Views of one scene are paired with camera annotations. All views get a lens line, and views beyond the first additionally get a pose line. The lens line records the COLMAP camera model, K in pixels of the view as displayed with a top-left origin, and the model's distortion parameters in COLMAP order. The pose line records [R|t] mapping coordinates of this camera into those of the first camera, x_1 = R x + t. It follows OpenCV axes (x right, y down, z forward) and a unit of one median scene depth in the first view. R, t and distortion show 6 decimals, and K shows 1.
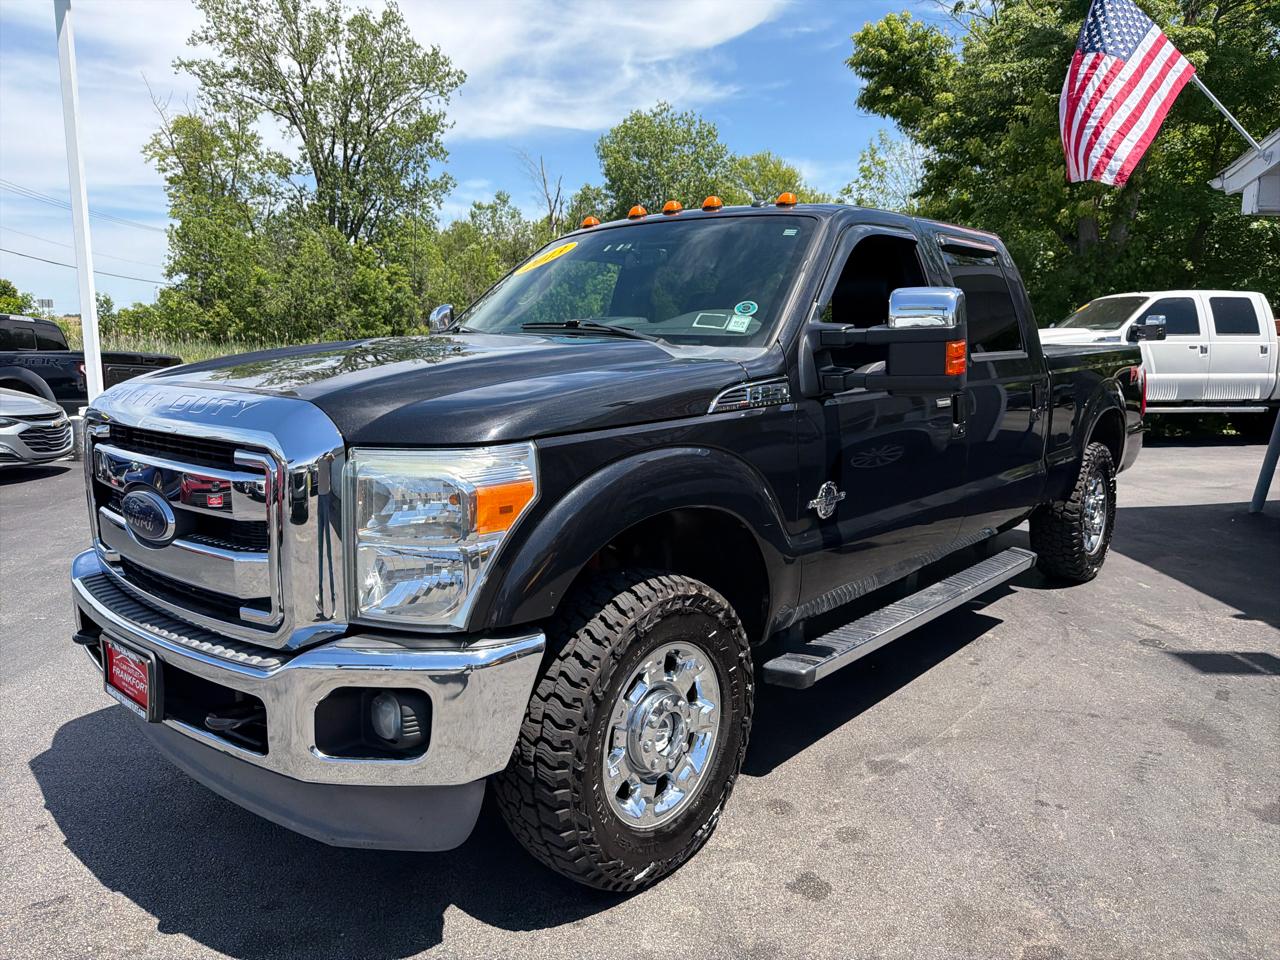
lens RADIAL K [[914.2, 0, 643.5], [0, 914.2, 479.2], [0, 0, 1]] dist [0.012721, -0.026904]
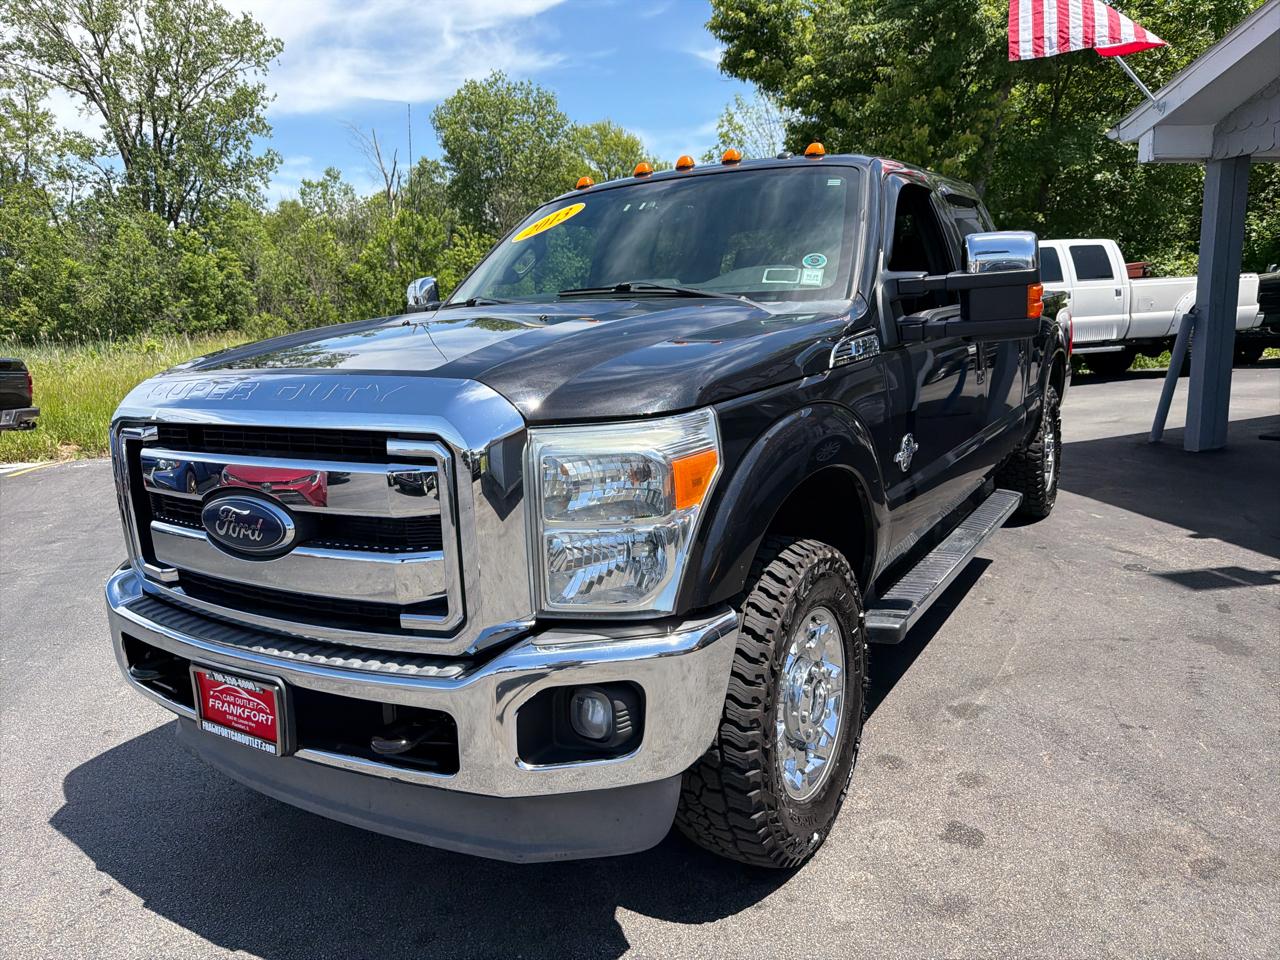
lens RADIAL K [[918.5, 0, 643.8], [0, 918.5, 481.1], [0, 0, 1]] dist [-0.000835, -0.007730]
pose [[0.984703, -0.079771, 0.154912, -0.049331], [0.075231, 0.996553, 0.034960, -0.000354], [-0.157167, -0.022771, 0.987310, 0.012561]]
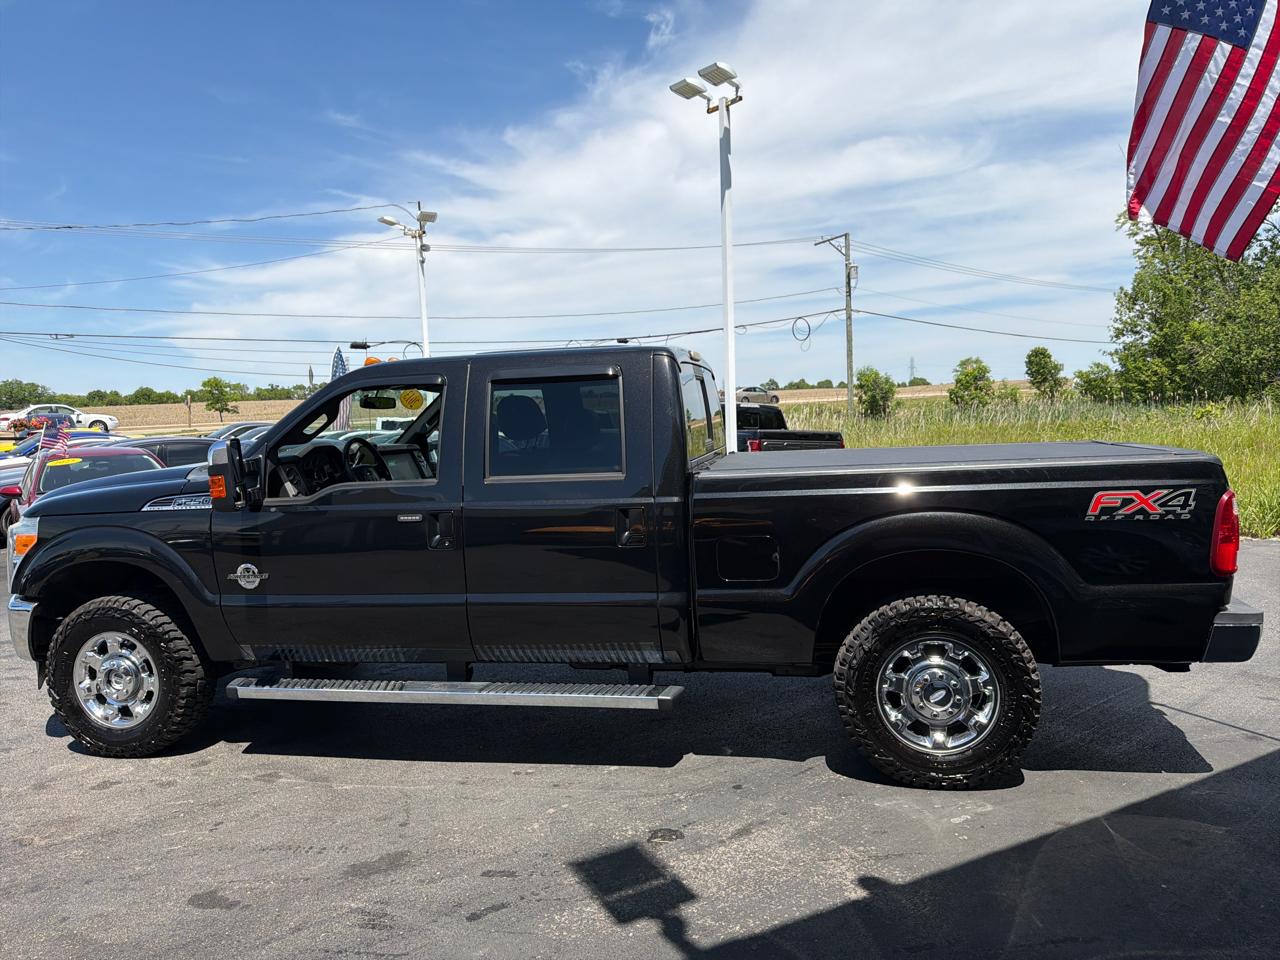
lens RADIAL K [[913.2, 0, 642.6], [0, 913.2, 477.9], [0, 0, 1]] dist [0.027855, -0.052451]
pose [[0.500283, 0.042163, -0.864835, 0.360590], [-0.094774, 0.995479, -0.006292, -0.037344], [0.860659, 0.085112, 0.502017, 0.159777]]
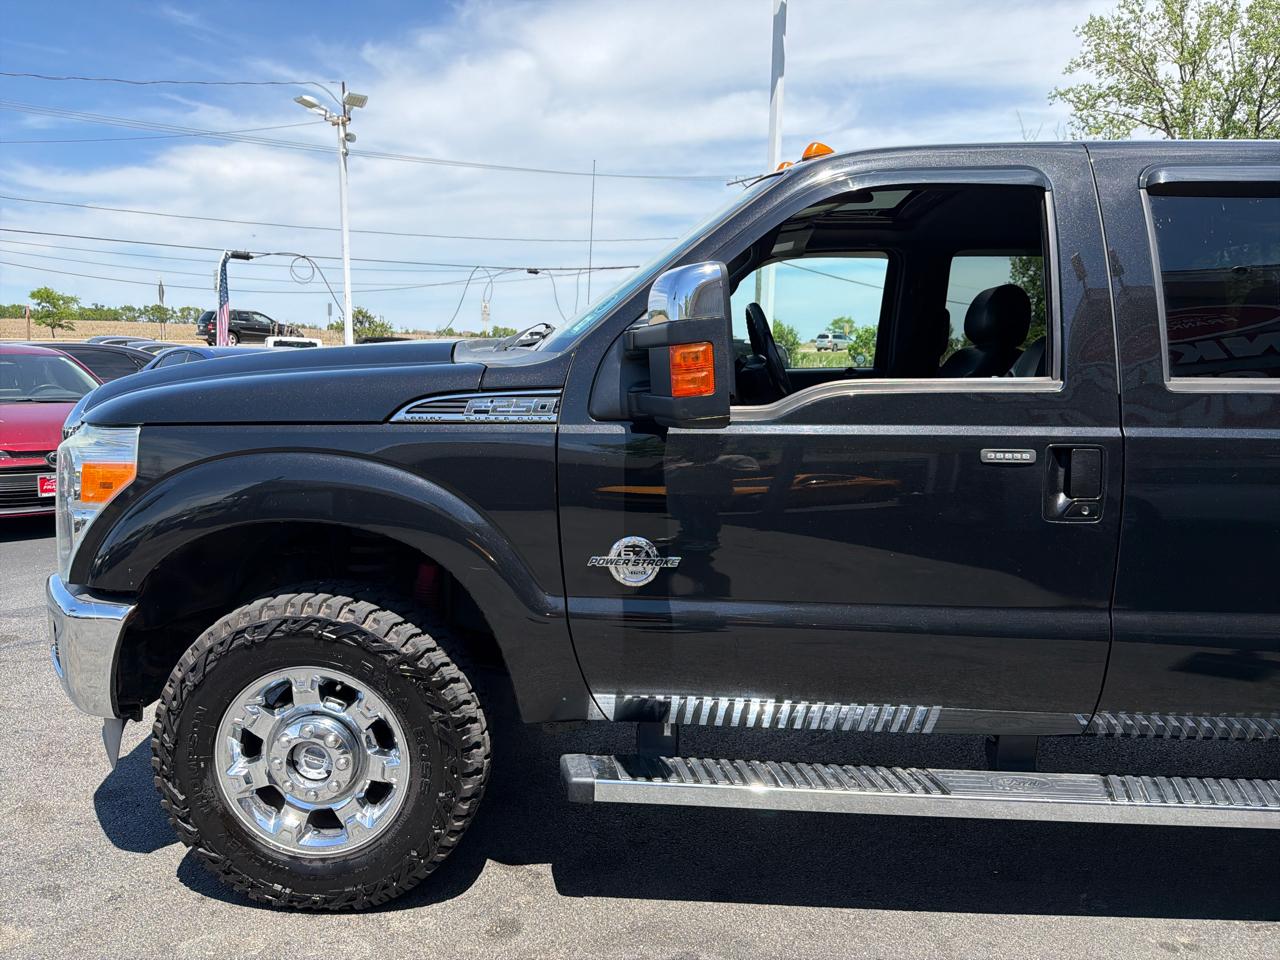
lens RADIAL K [[913.8, 0, 634.2], [0, 913.8, 481.0], [0, 0, 1]] dist [0.008129, -0.020388]
pose [[0.621594, 0.112227, -0.775258, 0.155967], [-0.131736, 0.990565, 0.037771, -0.014106], [0.772183, 0.078652, 0.630514, 0.109735]]
